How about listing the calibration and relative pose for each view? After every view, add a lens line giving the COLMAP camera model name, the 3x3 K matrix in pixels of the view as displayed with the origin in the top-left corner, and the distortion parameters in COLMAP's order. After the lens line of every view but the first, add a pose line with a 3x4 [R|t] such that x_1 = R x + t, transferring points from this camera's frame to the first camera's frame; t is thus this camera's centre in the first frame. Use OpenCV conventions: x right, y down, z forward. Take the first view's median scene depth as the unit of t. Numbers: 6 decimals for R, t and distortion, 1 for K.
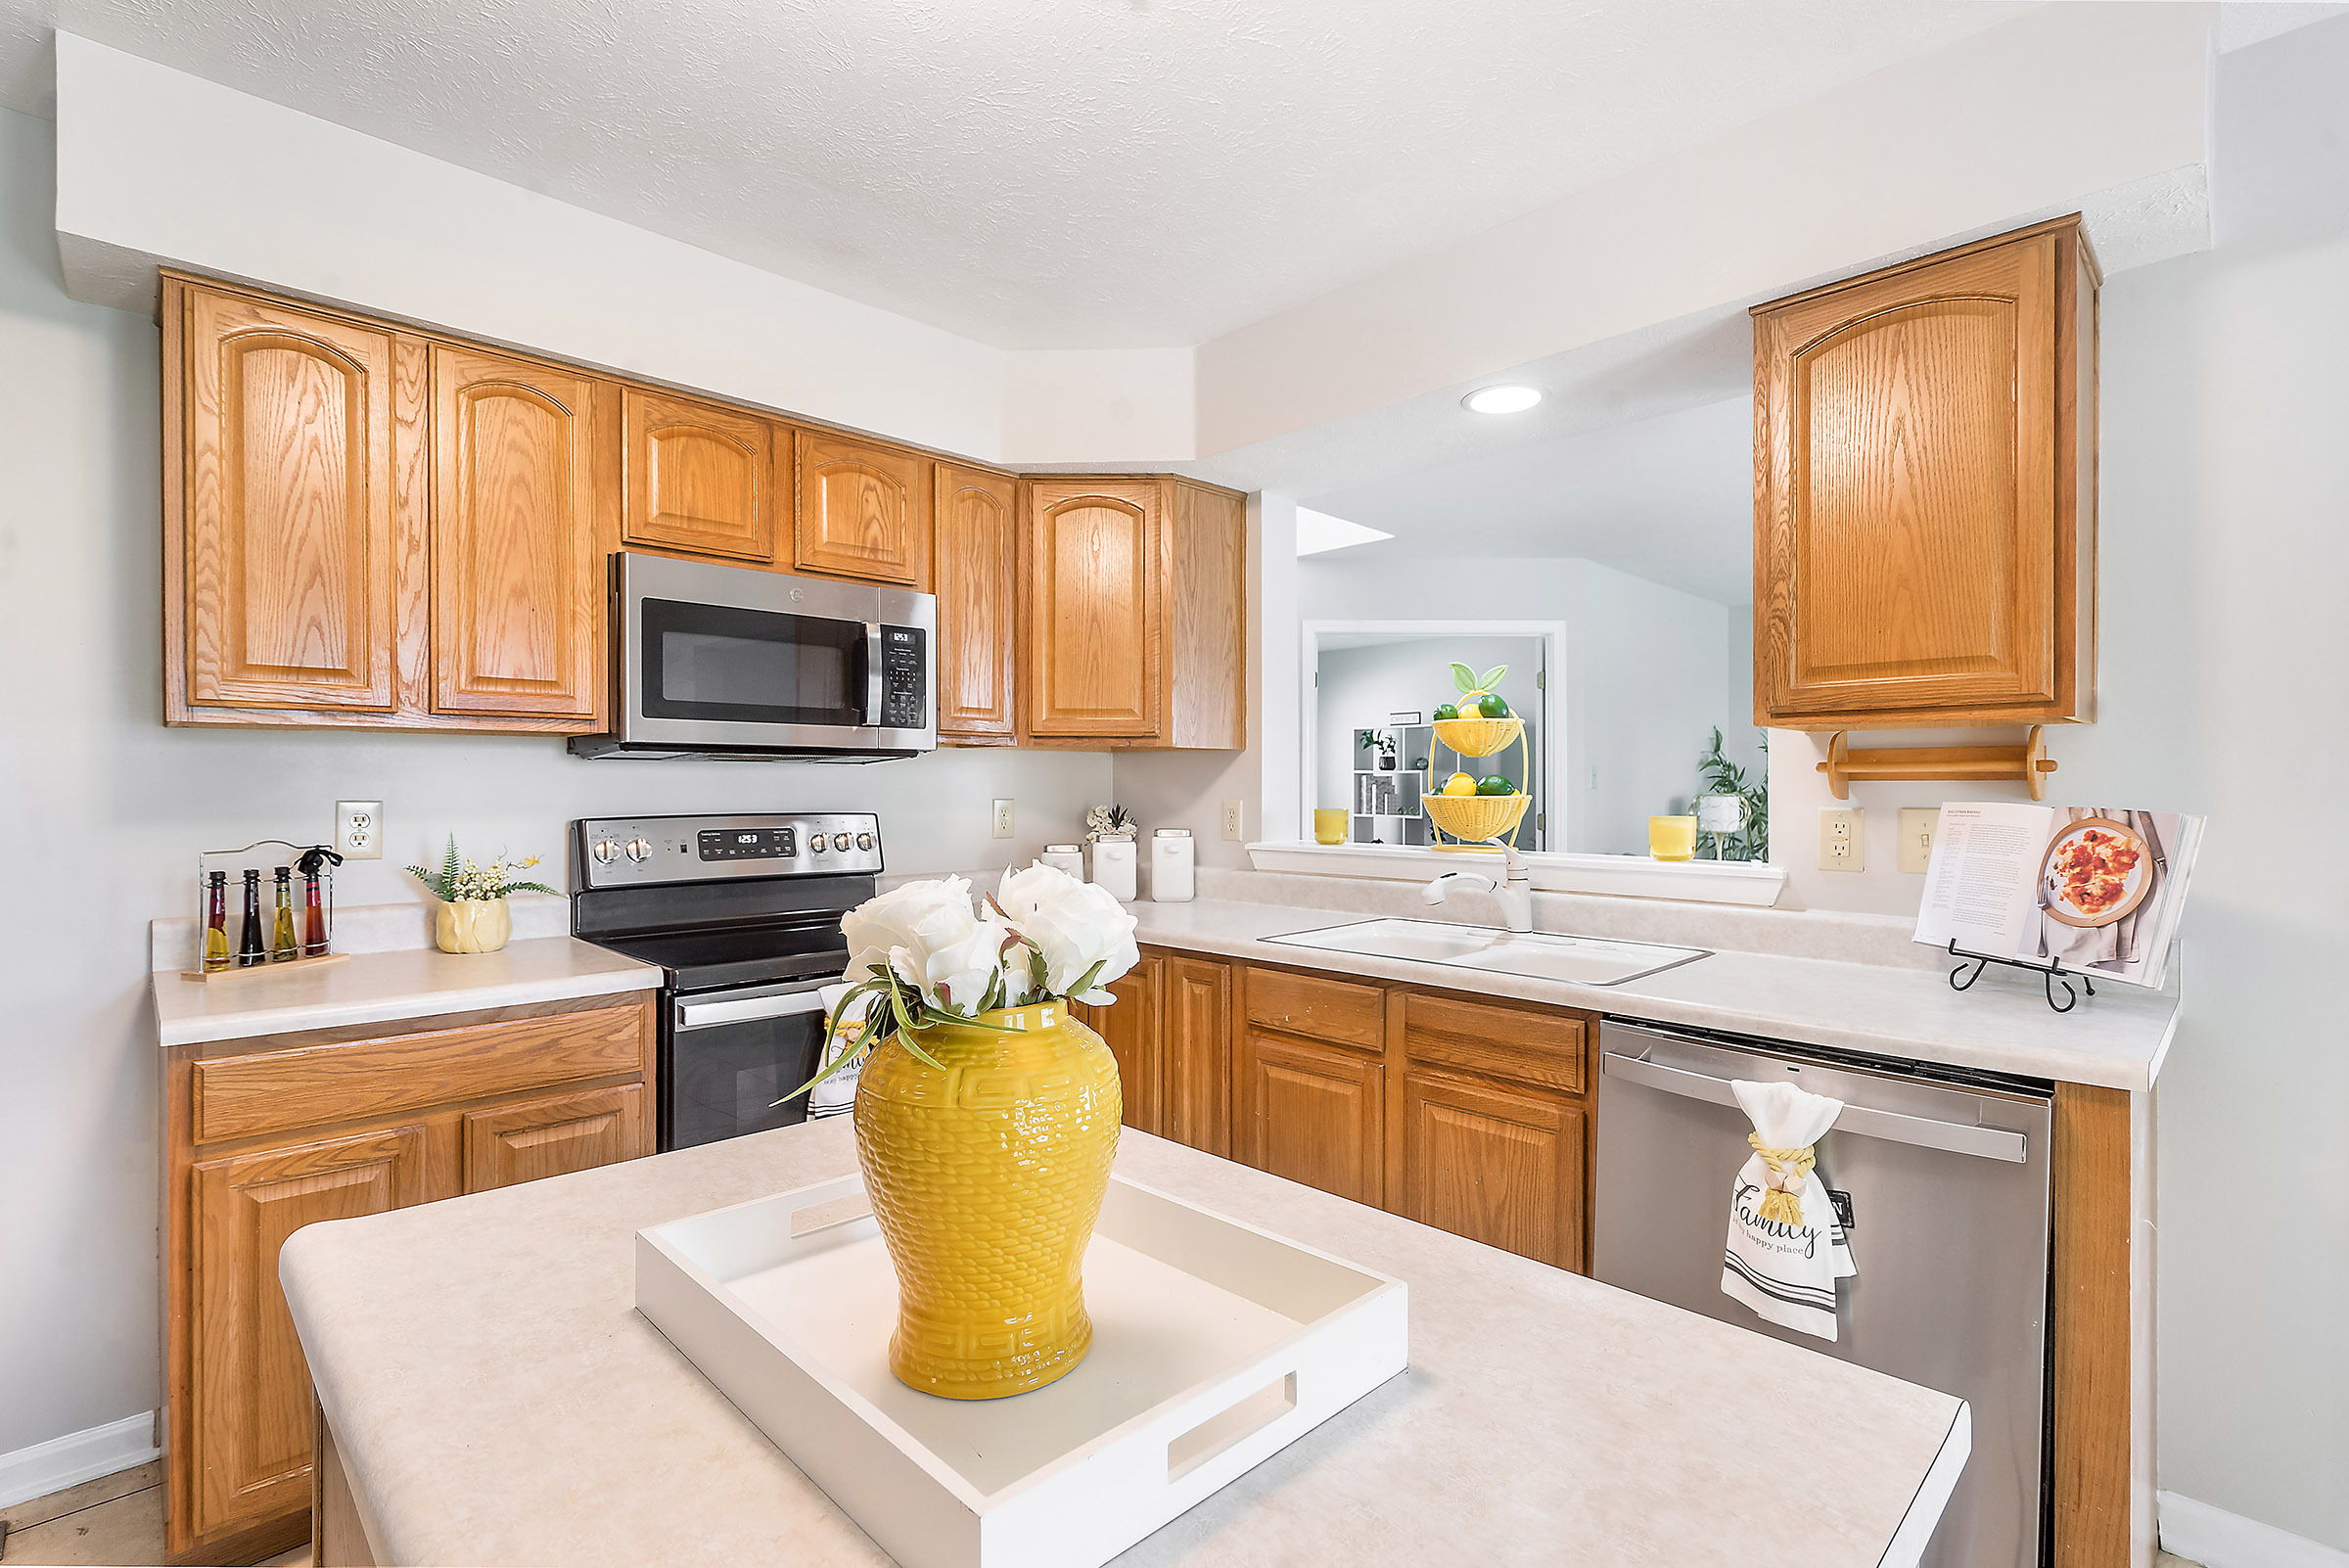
lens RADIAL K [[1084.0, 0, 1178.0], [0, 1084.0, 795.9], [0, 0, 1]] dist [-0.003054, 0.002918]
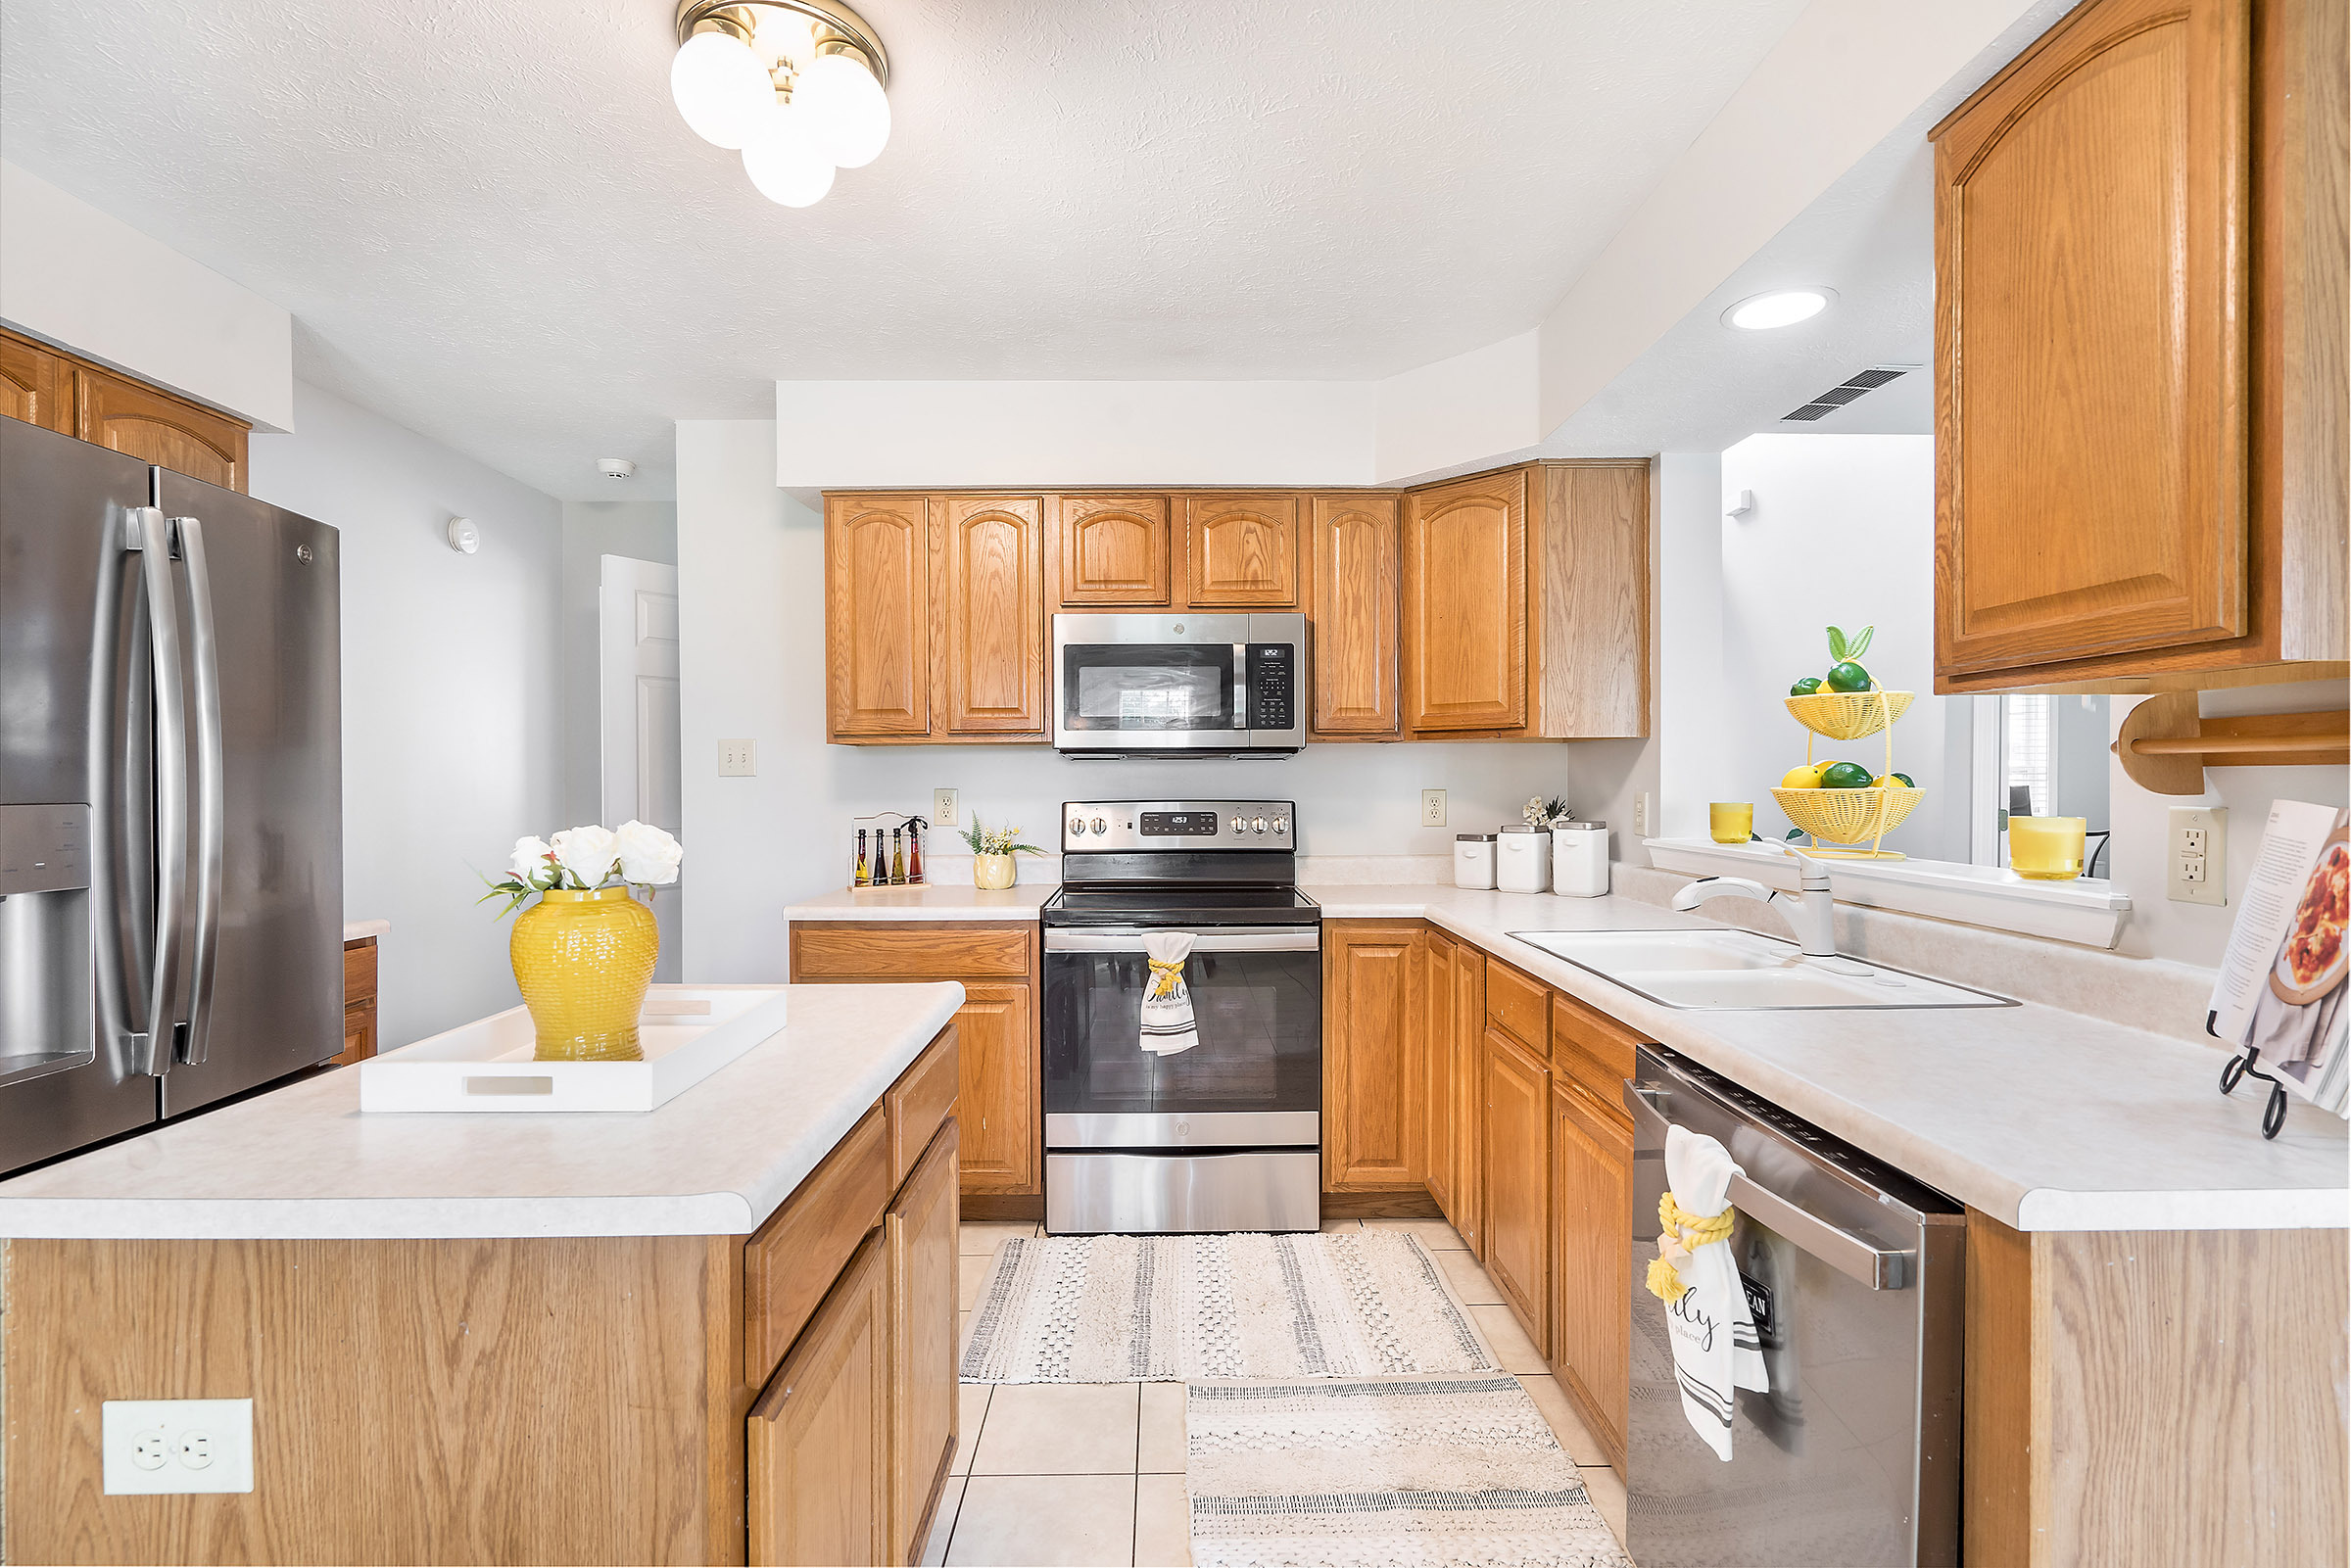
lens RADIAL K [[1084.8, 0, 1179.7], [0, 1084.8, 792.0], [0, 0, 1]] dist [-0.003054, 0.002918]
pose [[0.720755, 0.005753, -0.693166, 0.618191], [-0.002846, 0.999982, 0.005340, -0.000174], [0.693184, -0.001876, 0.720758, 0.094223]]
